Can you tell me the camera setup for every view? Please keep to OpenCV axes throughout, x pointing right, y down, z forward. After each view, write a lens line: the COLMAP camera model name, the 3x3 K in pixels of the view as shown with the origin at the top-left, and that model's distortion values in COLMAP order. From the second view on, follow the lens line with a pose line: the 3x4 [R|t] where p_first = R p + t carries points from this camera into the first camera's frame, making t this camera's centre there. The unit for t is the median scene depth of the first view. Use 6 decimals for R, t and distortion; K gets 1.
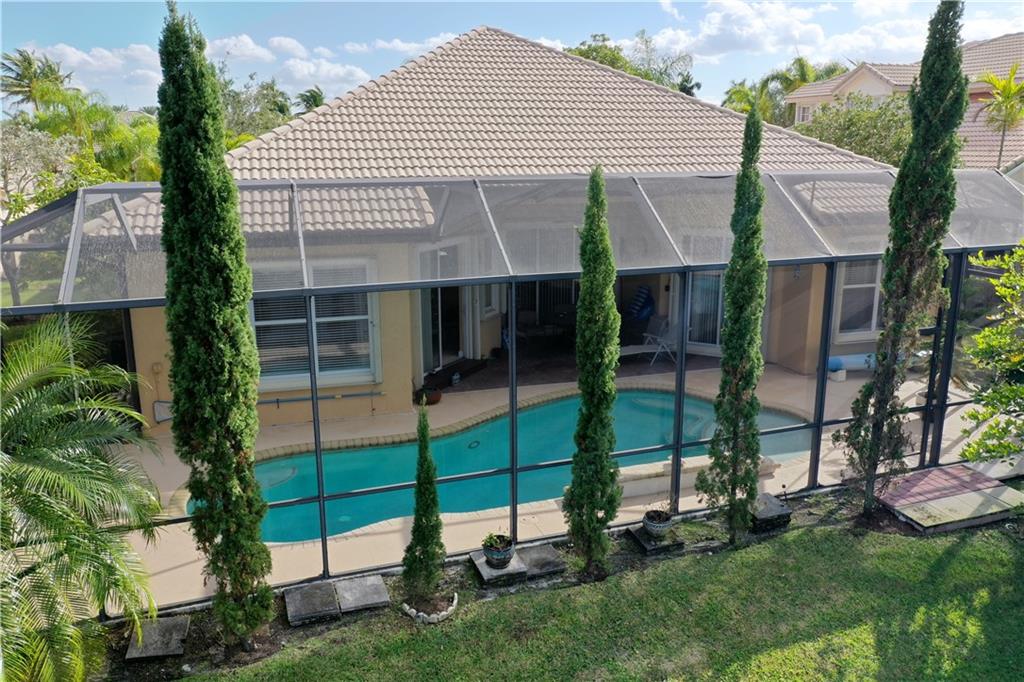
lens RADIAL K [[812.0, 0, 514.4], [0, 812.0, 334.6], [0, 0, 1]] dist [-0.008349, -0.008901]
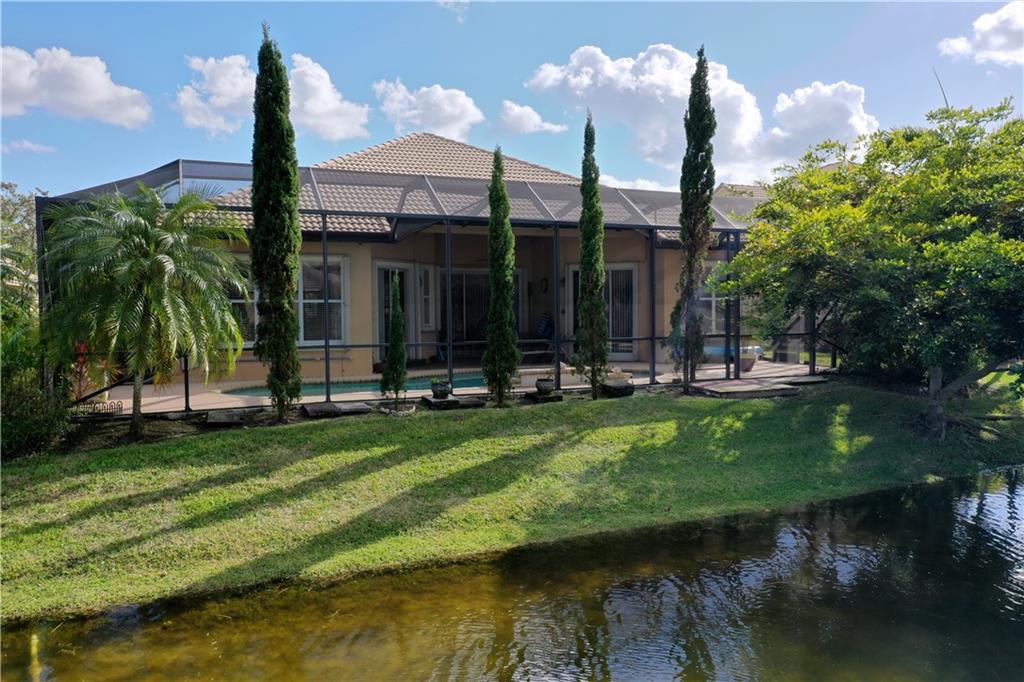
lens RADIAL K [[812.0, 0, 522.9], [0, 812.0, 342.5], [0, 0, 1]] dist [-0.008349, -0.008901]
pose [[0.995002, -0.010267, 0.099321, -0.017196], [0.028632, 0.982264, -0.185304, 0.476067], [-0.095657, 0.187221, 0.977649, -0.549356]]
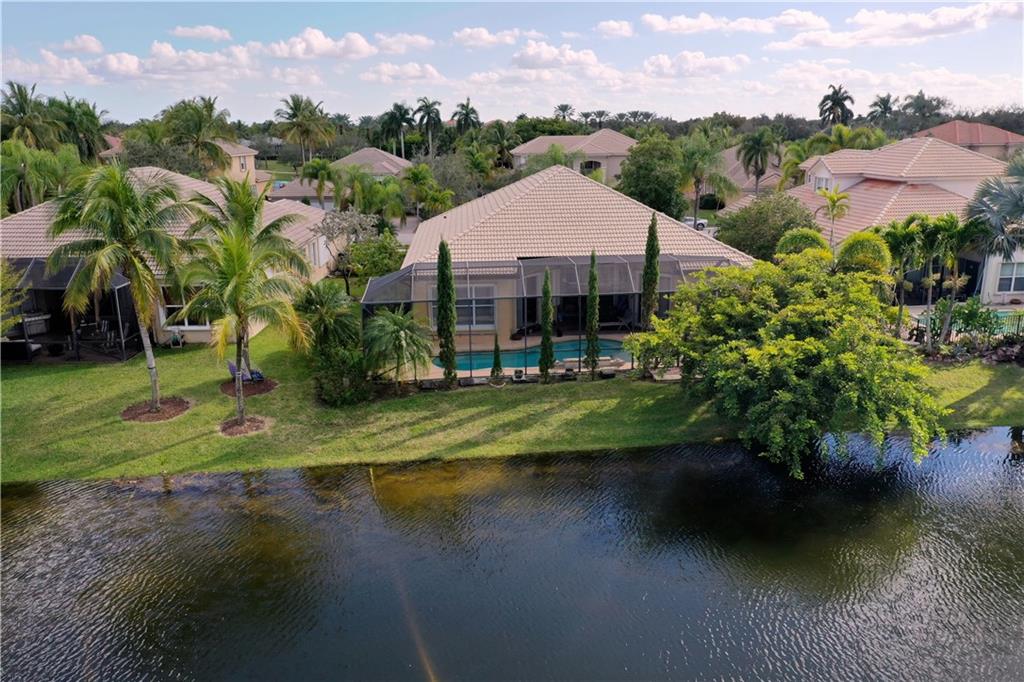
lens RADIAL K [[812.0, 0, 503.4], [0, 812.0, 339.8], [0, 0, 1]] dist [-0.008349, -0.008901]
pose [[0.973690, 0.044631, -0.223465, 0.700827], [-0.040201, 0.998895, 0.024337, 0.034207], [0.224304, -0.014713, 0.974408, -2.466174]]
